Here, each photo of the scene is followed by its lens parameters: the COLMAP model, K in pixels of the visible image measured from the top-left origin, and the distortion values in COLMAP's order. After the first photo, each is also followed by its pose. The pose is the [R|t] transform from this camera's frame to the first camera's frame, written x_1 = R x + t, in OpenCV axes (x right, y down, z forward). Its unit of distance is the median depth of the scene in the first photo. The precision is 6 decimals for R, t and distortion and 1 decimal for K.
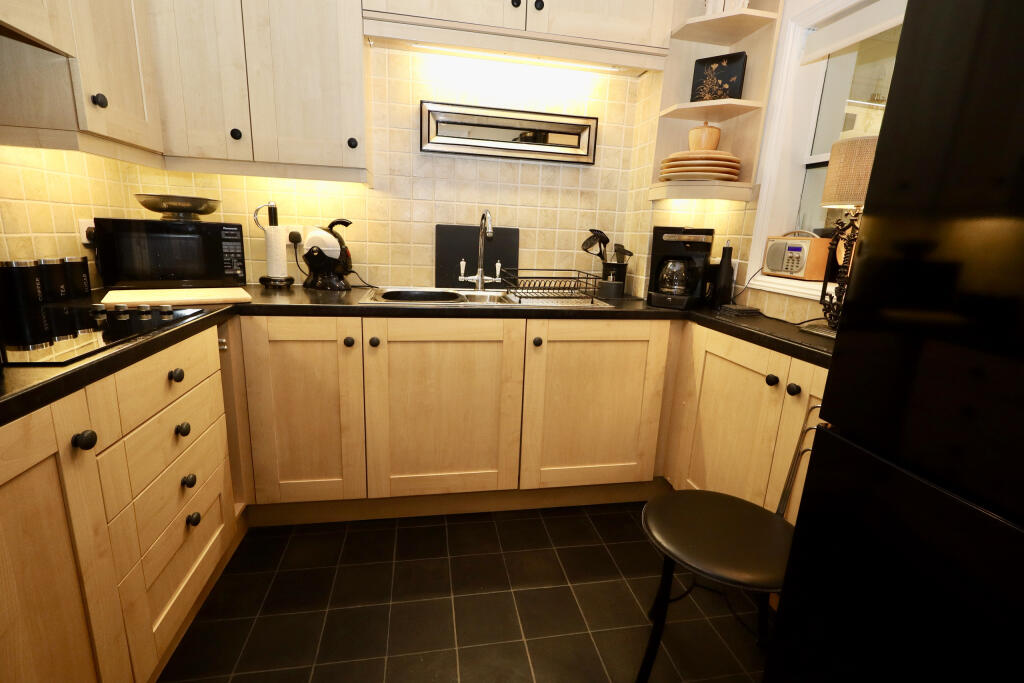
lens RADIAL K [[471.5, 0, 514.6], [0, 471.5, 344.3], [0, 0, 1]] dist [-0.000346, -0.000096]
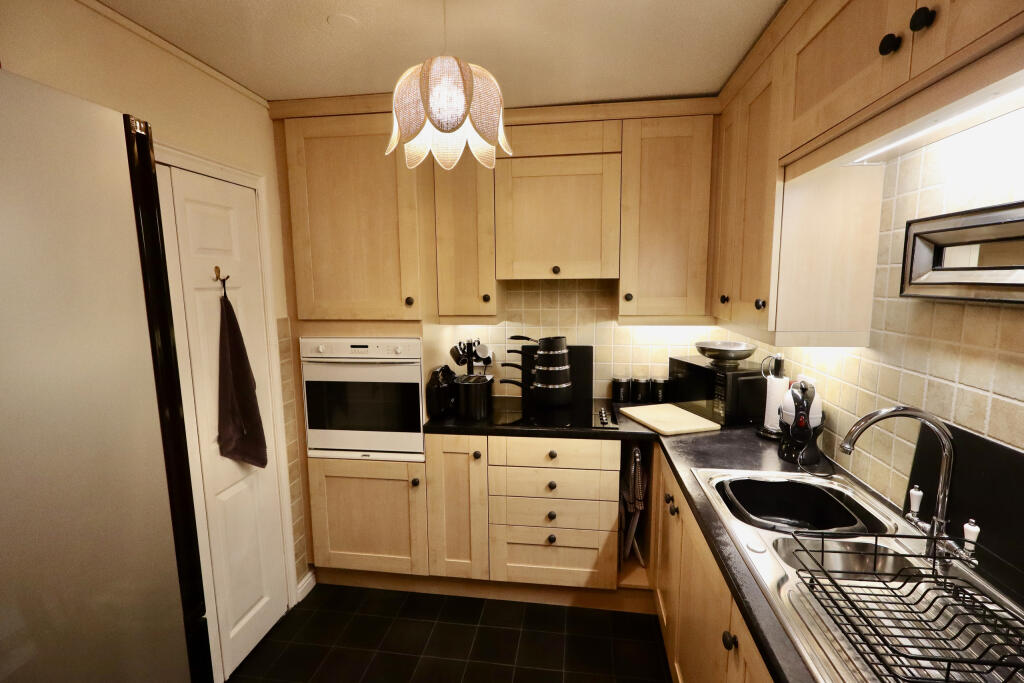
lens RADIAL K [[471.5, 0, 514.6], [0, 471.5, 344.3], [0, 0, 1]] dist [-0.000346, -0.000096]
pose [[-0.318882, 0.087181, -0.943776, 0.559435], [-0.221781, 0.961252, 0.163731, -0.337566], [0.921481, 0.261523, -0.287191, 0.719462]]
